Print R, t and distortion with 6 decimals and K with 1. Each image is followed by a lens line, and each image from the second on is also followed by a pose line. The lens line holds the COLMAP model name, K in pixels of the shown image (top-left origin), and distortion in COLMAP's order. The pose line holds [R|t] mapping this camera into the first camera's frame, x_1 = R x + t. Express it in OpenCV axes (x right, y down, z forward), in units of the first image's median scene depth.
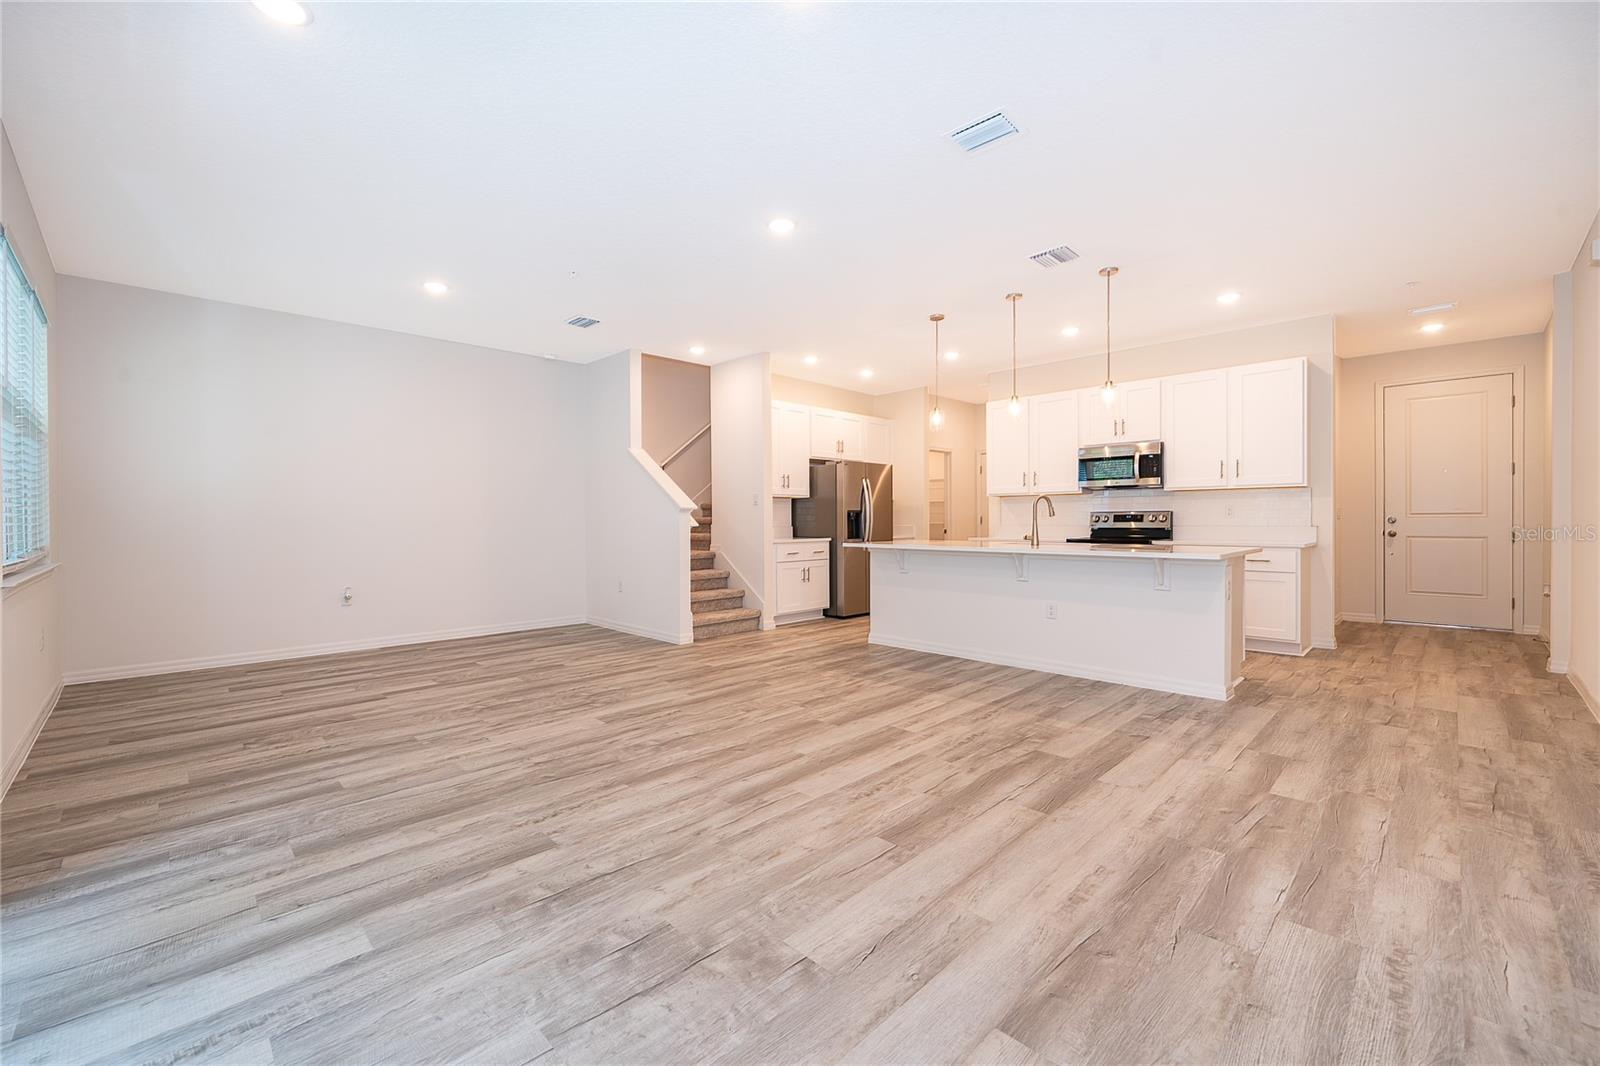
lens RADIAL K [[652.3, 0, 796.5], [0, 652.3, 525.9], [0, 0, 1]] dist [-0.002311, 0.000221]
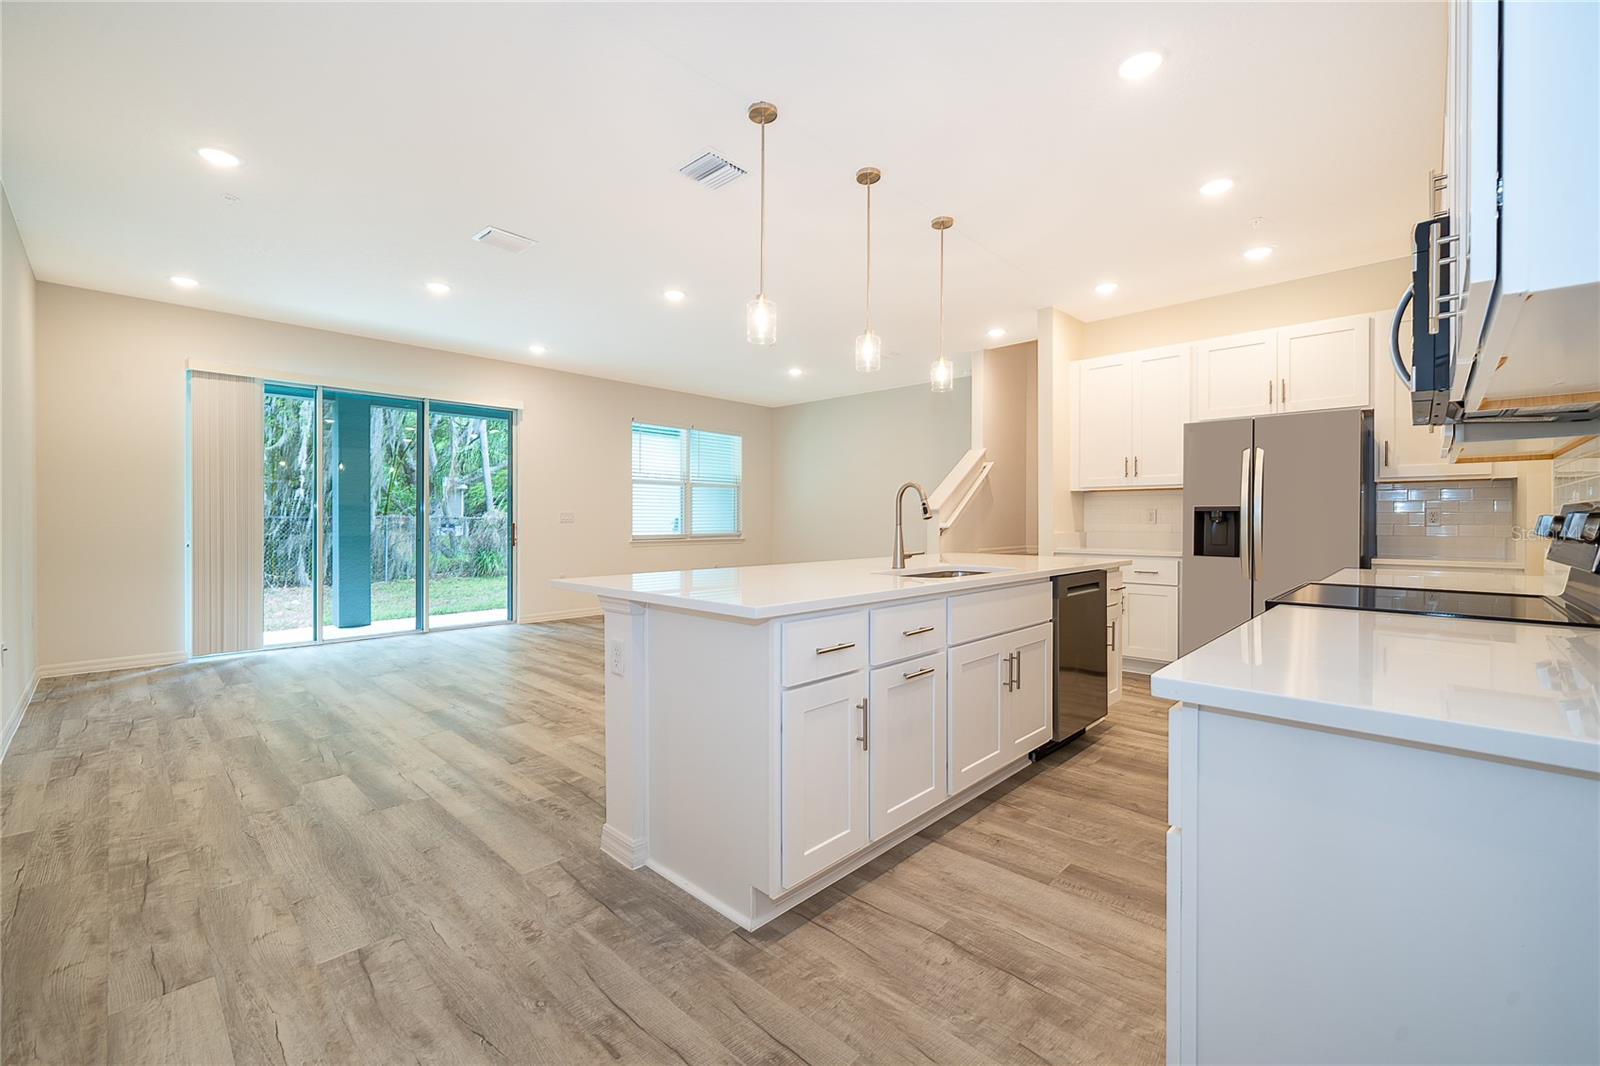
lens RADIAL K [[657.3, 0, 798.0], [0, 657.3, 522.7], [0, 0, 1]] dist [-0.001943, 0.000208]
pose [[0.028143, 0.008471, -0.999568, 1.299035], [-0.010052, 0.999916, 0.008191, -0.021302], [0.999553, 0.009817, 0.028226, 1.213452]]
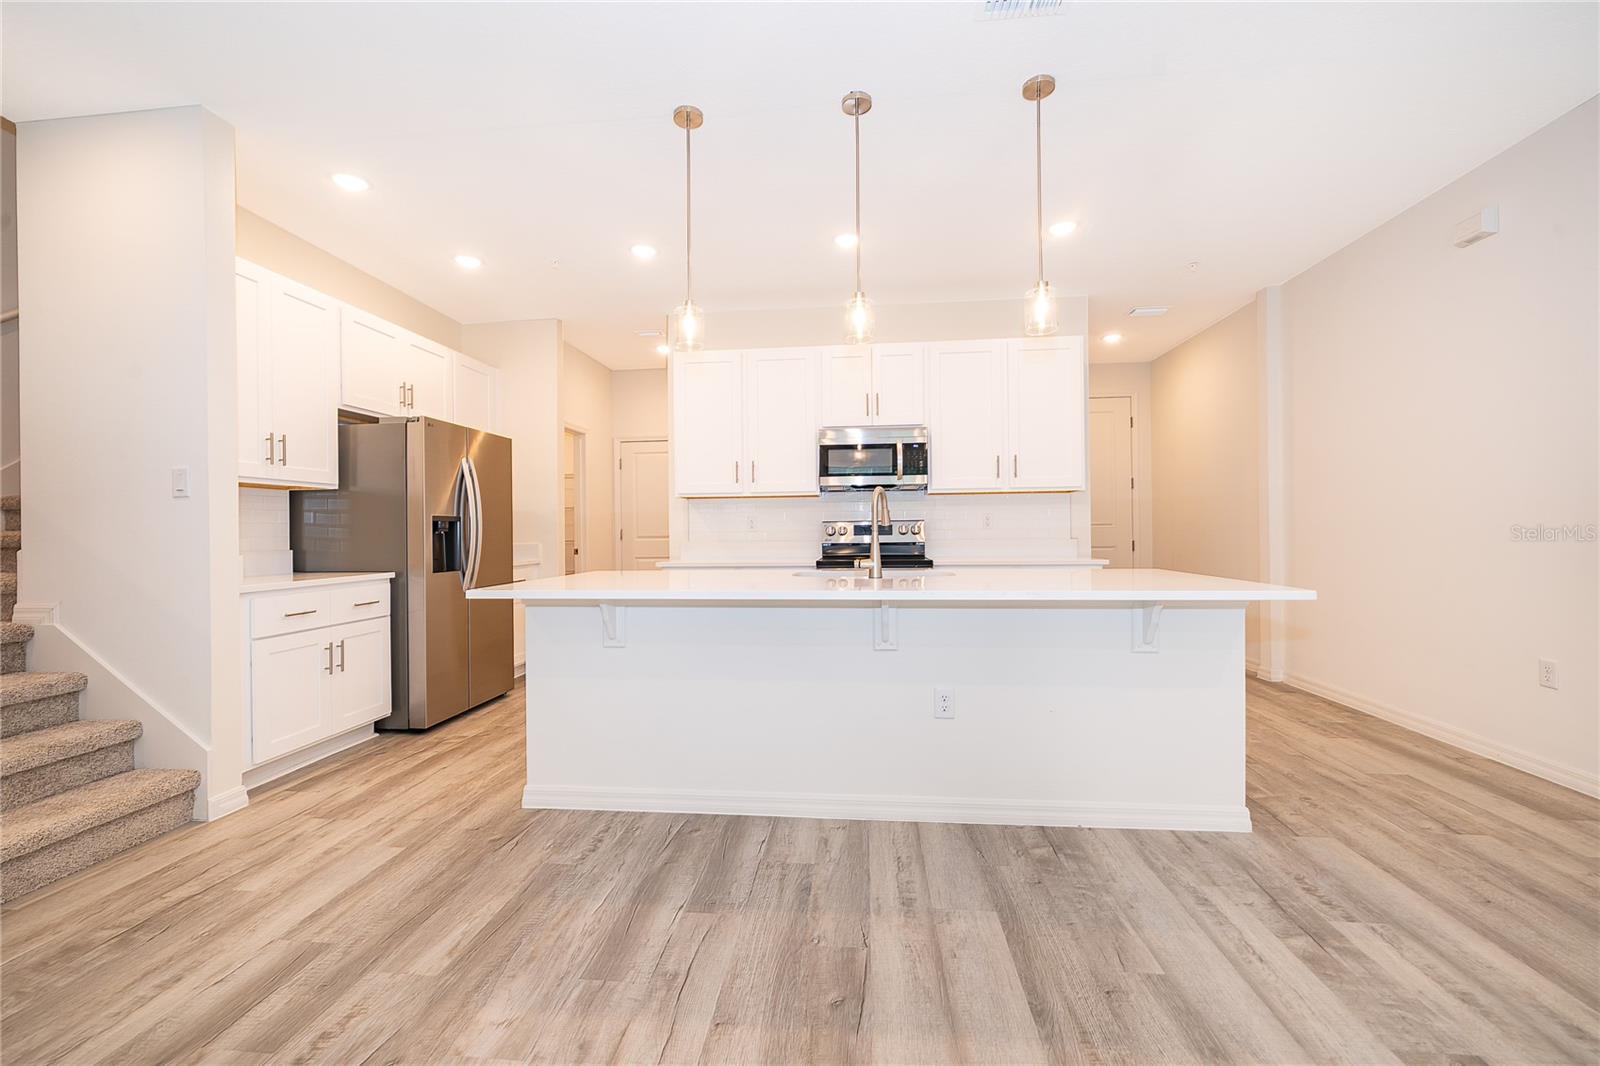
lens RADIAL K [[646.6, 0, 798.9], [0, 646.6, 527.1], [0, 0, 1]] dist [-0.001662, 0.000127]
pose [[0.772582, 0.000795, 0.634914, -0.040302], [0.012135, 0.999798, -0.016019, -0.007141], [-0.634799, 0.020081, 0.772416, 0.842962]]
